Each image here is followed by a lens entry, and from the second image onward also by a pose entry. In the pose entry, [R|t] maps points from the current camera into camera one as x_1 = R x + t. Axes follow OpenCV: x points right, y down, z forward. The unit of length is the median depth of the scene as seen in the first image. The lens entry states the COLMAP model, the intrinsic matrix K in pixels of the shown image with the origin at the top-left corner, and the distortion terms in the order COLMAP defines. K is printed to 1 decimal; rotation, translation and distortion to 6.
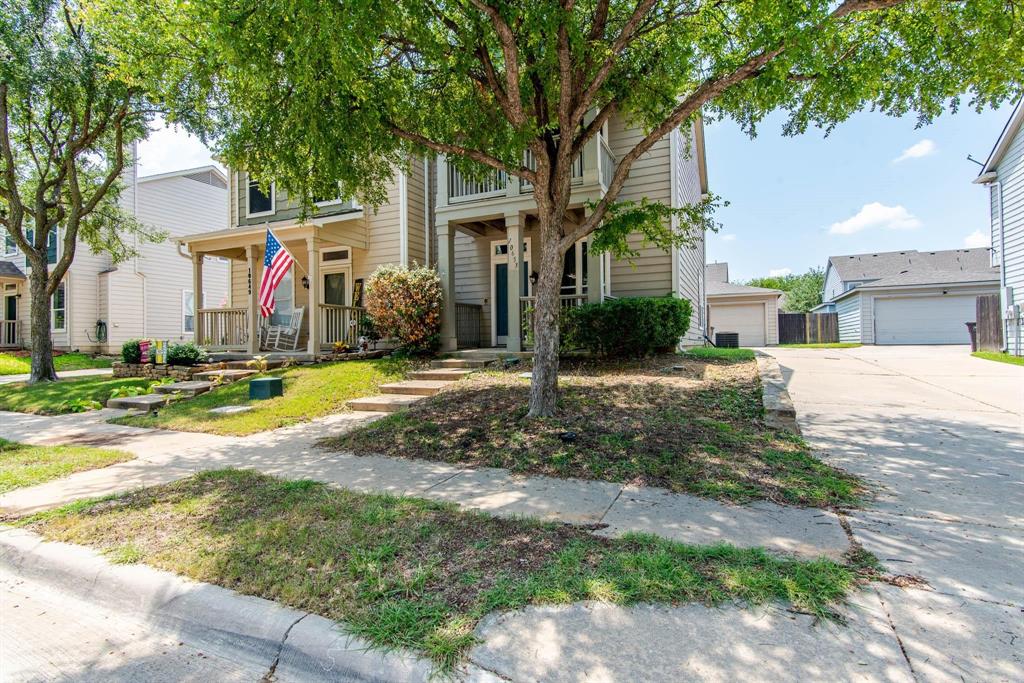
lens RADIAL K [[509.2, 0, 512.2], [0, 509.2, 344.8], [0, 0, 1]] dist [0.017885, -0.001947]
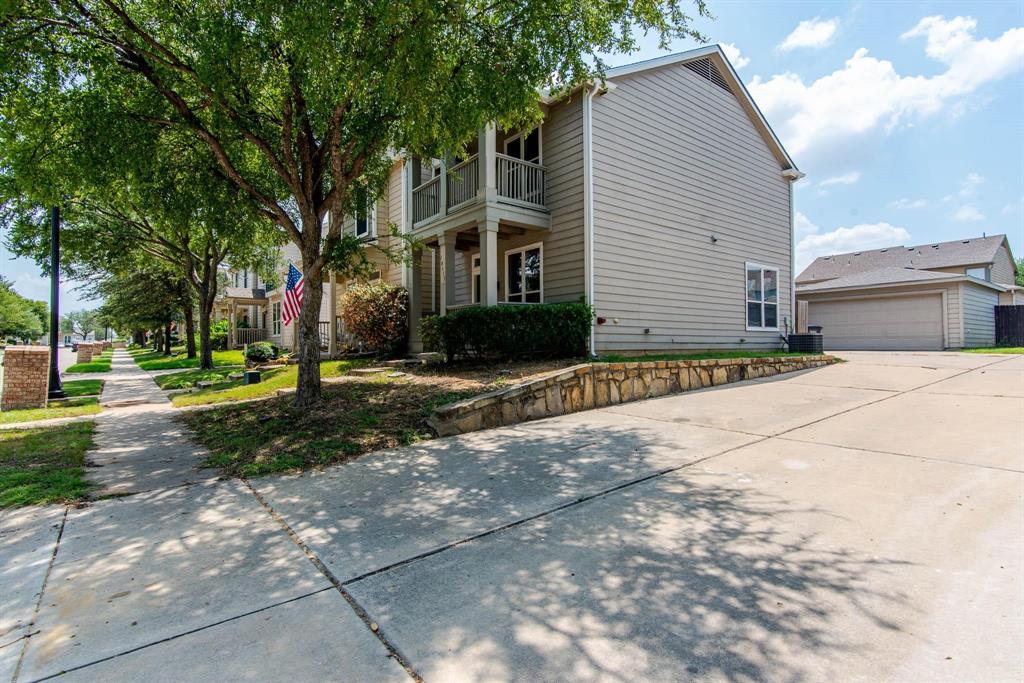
lens RADIAL K [[509.2, 0, 513.3], [0, 509.2, 339.5], [0, 0, 1]] dist [0.017885, -0.001947]
pose [[0.878725, -0.000561, -0.477329, 0.582469], [-0.003399, 0.999967, -0.007433, -0.010089], [0.477317, 0.008154, 0.878693, 0.060247]]
